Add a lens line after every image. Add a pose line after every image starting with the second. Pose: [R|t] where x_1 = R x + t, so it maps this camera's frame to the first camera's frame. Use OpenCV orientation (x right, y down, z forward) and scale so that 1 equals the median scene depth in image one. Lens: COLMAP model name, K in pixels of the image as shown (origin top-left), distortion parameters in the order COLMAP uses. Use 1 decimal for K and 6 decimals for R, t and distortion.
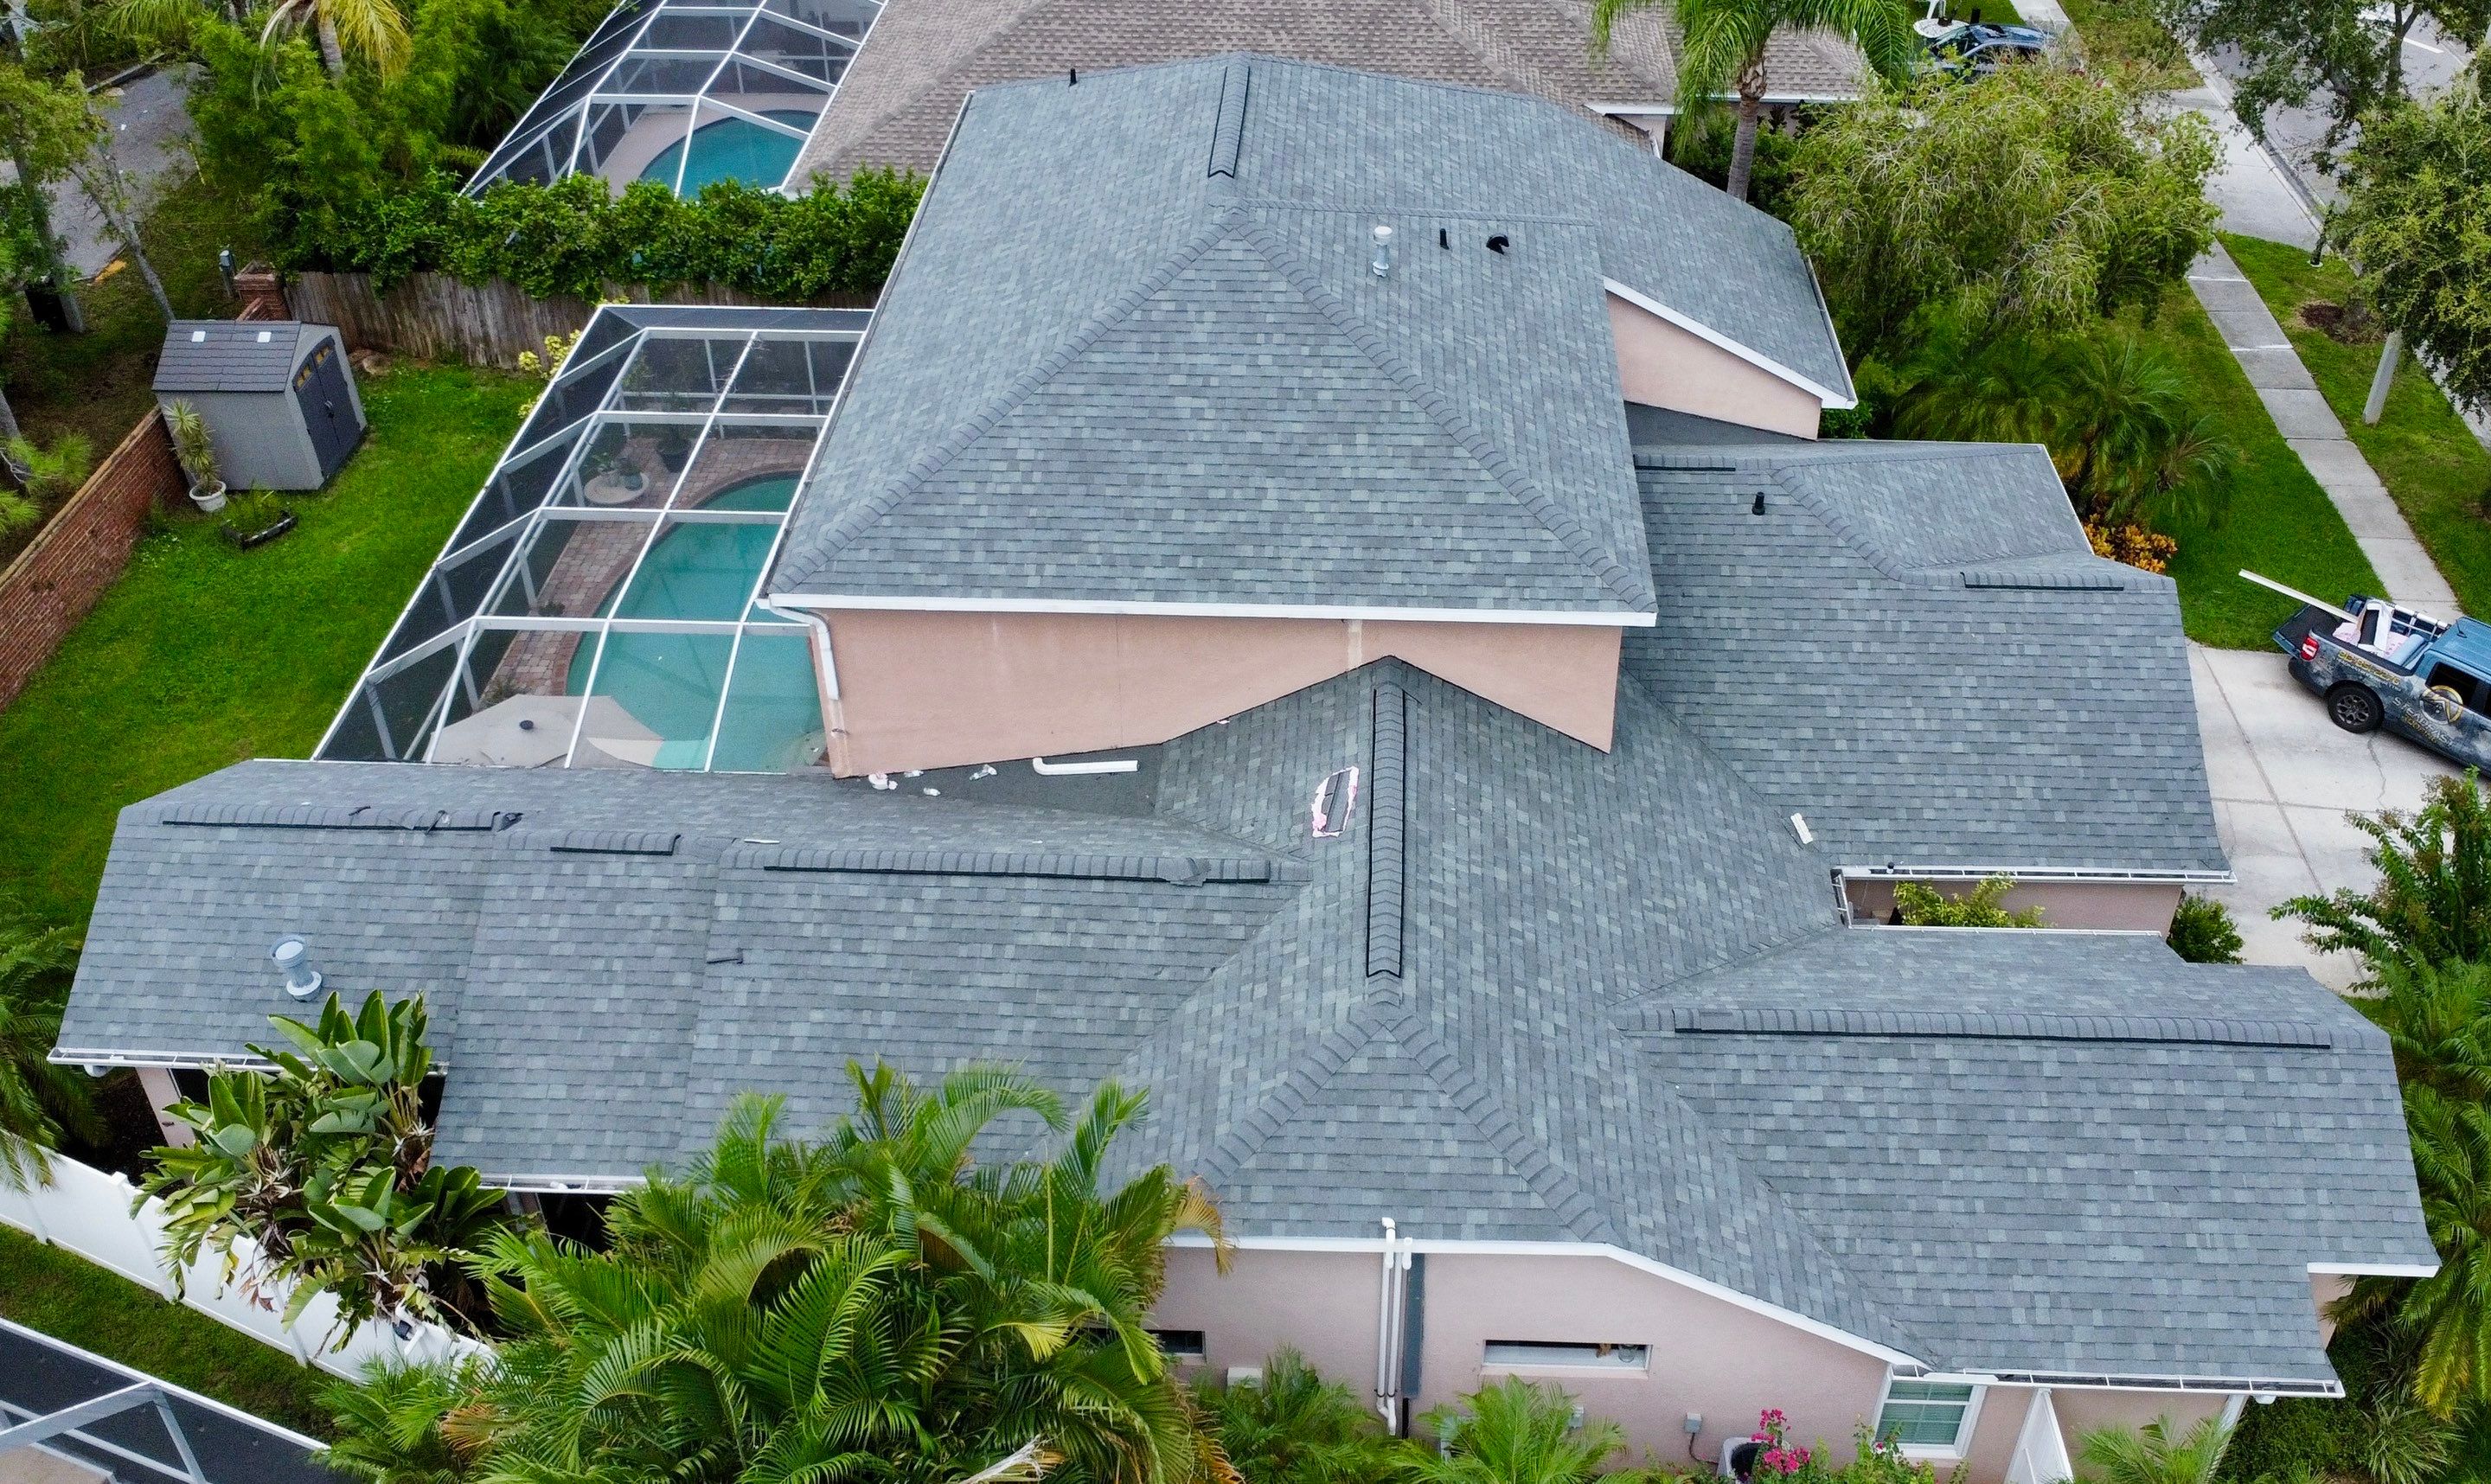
lens RADIAL K [[2240.5, 0, 1300.1], [0, 2240.5, 738.8], [0, 0, 1]] dist [-0.008981, -0.037420]
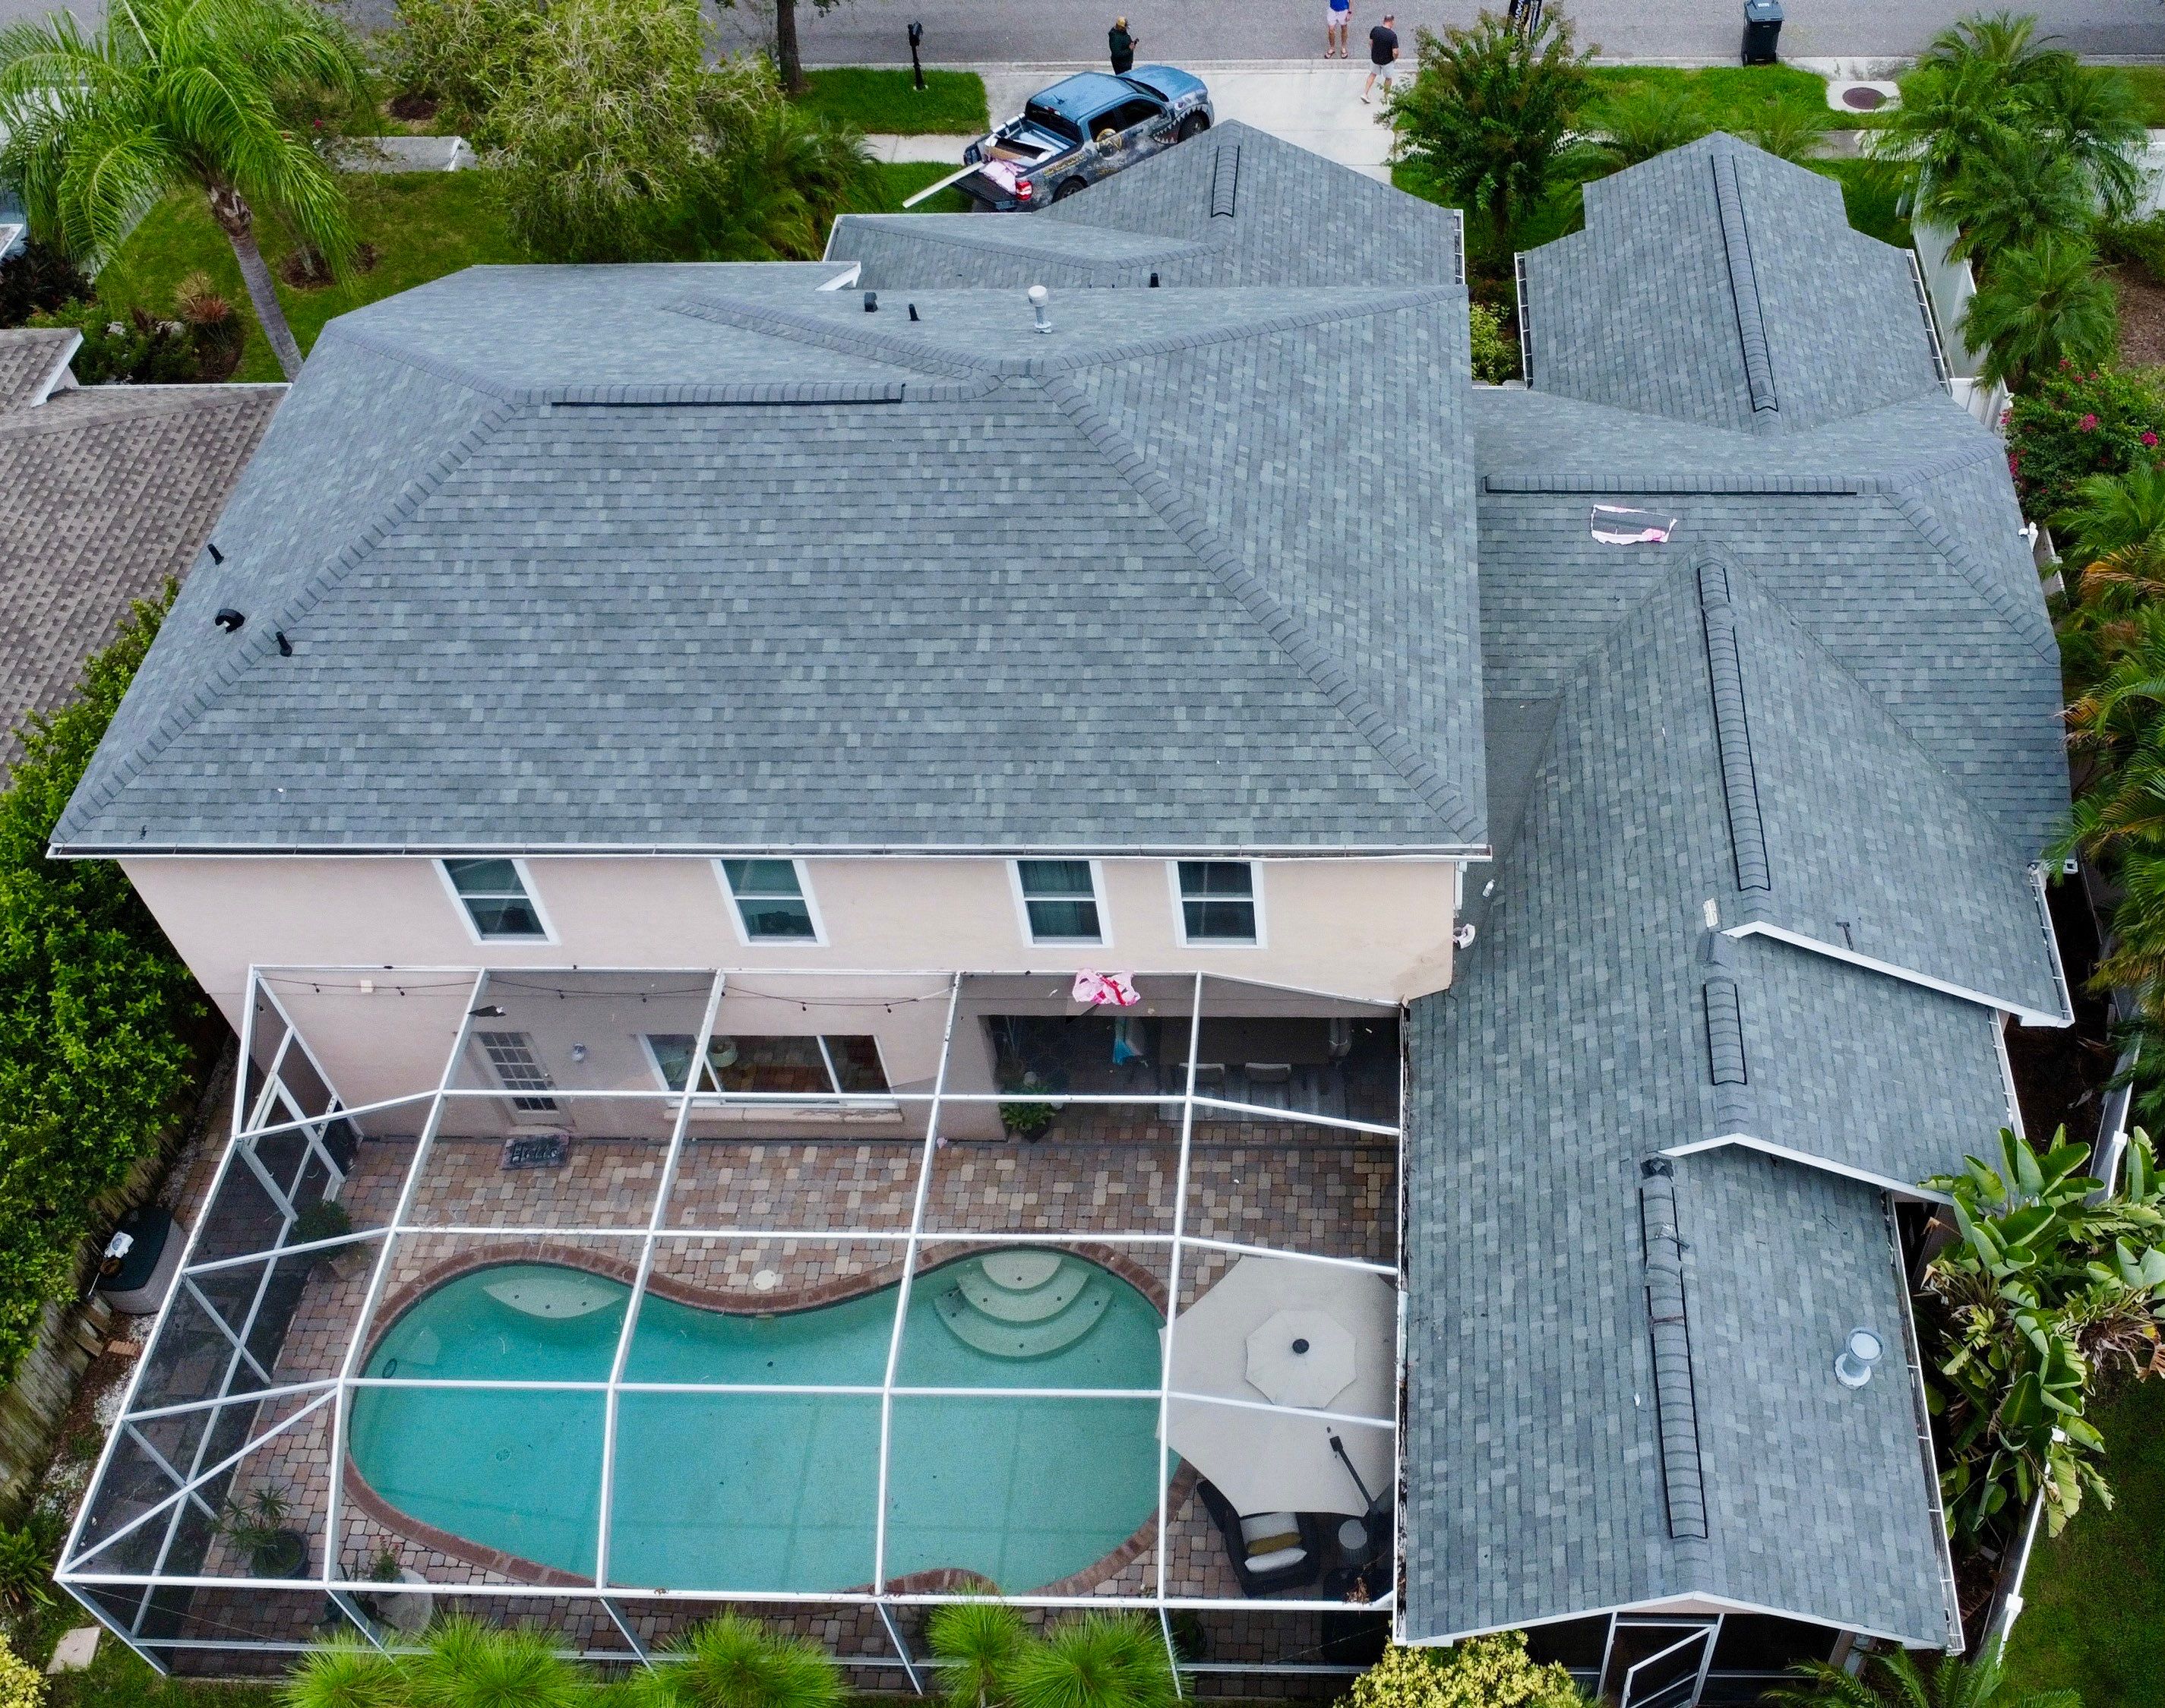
lens RADIAL K [[2211.1, 0, 1310.3], [0, 2211.1, 841.4], [0, 0, 1]] dist [-0.021059, 0.000000]
pose [[-0.009390, -0.756293, 0.654166, -0.818310], [0.622530, 0.507534, 0.595706, -0.643923], [-0.782539, 0.412832, 0.466050, 0.611337]]
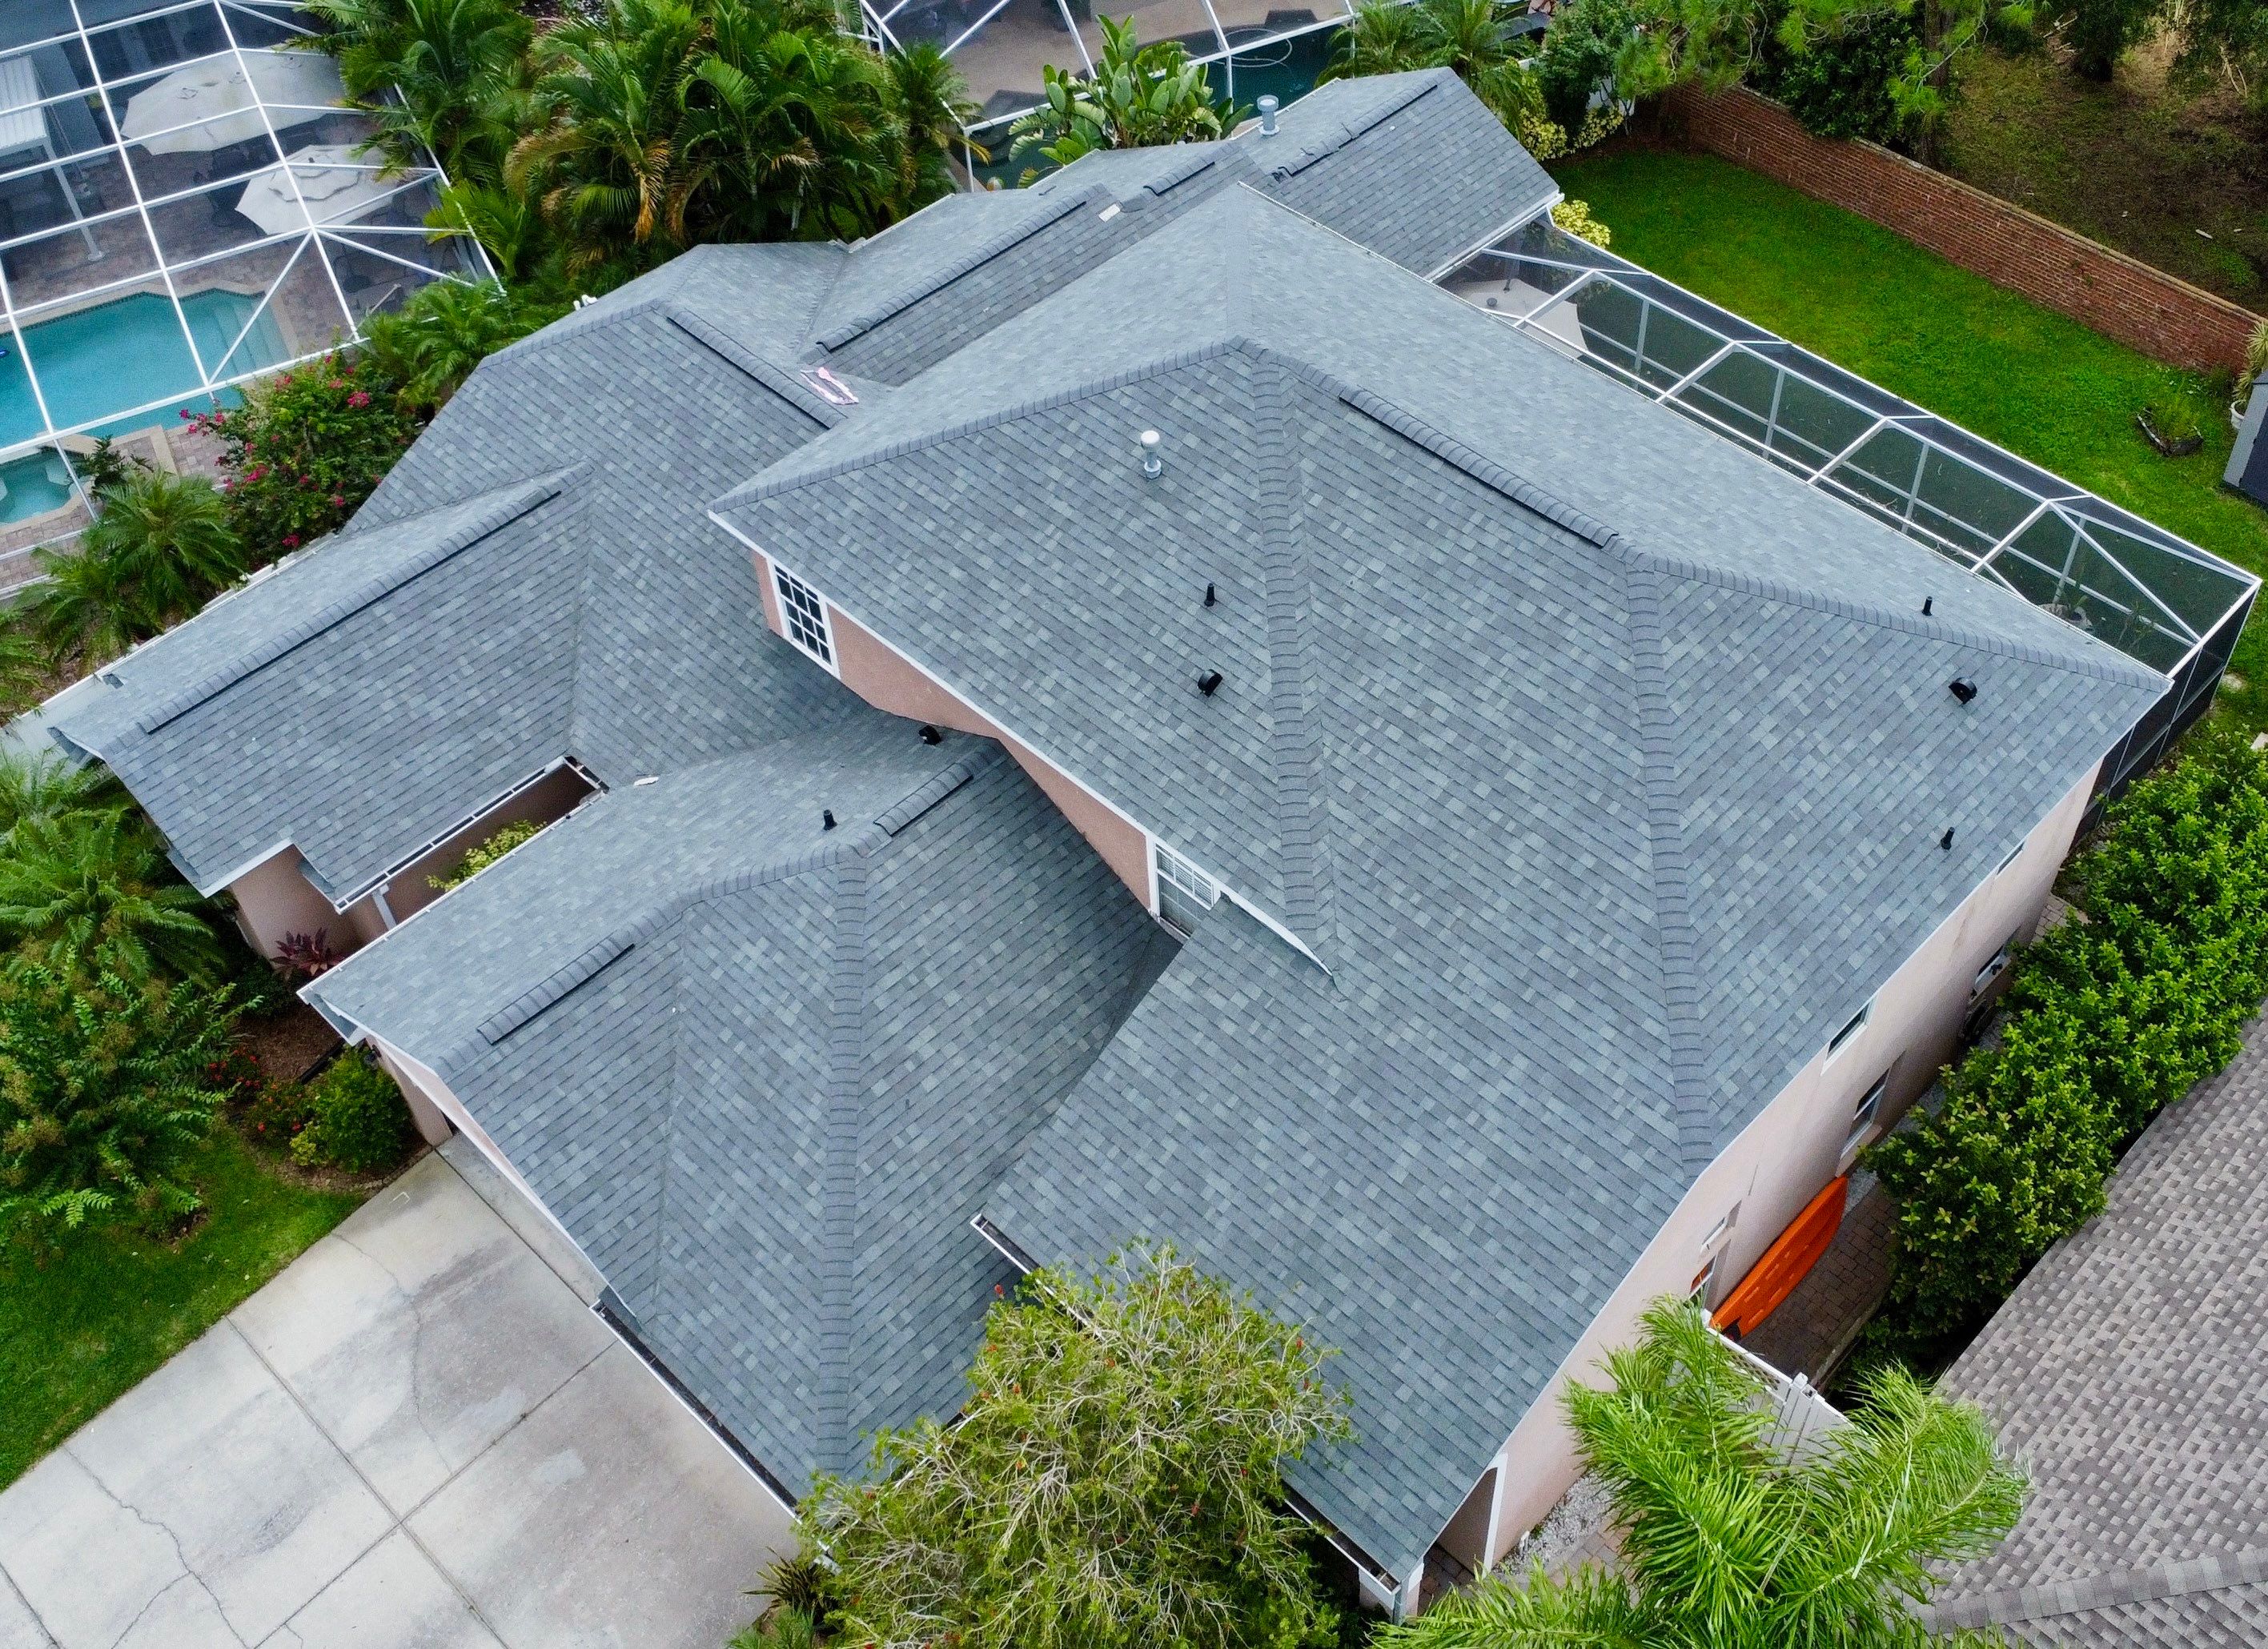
lens RADIAL K [[2327.2, 0, 1271.1], [0, 2327.2, 792.7], [0, 0, 1]] dist [-0.015004, 0.000000]
pose [[-0.657363, 0.564196, -0.499556, 0.633759], [-0.444673, 0.244780, 0.861597, -1.156747], [0.608391, 0.788521, 0.089974, 1.145932]]
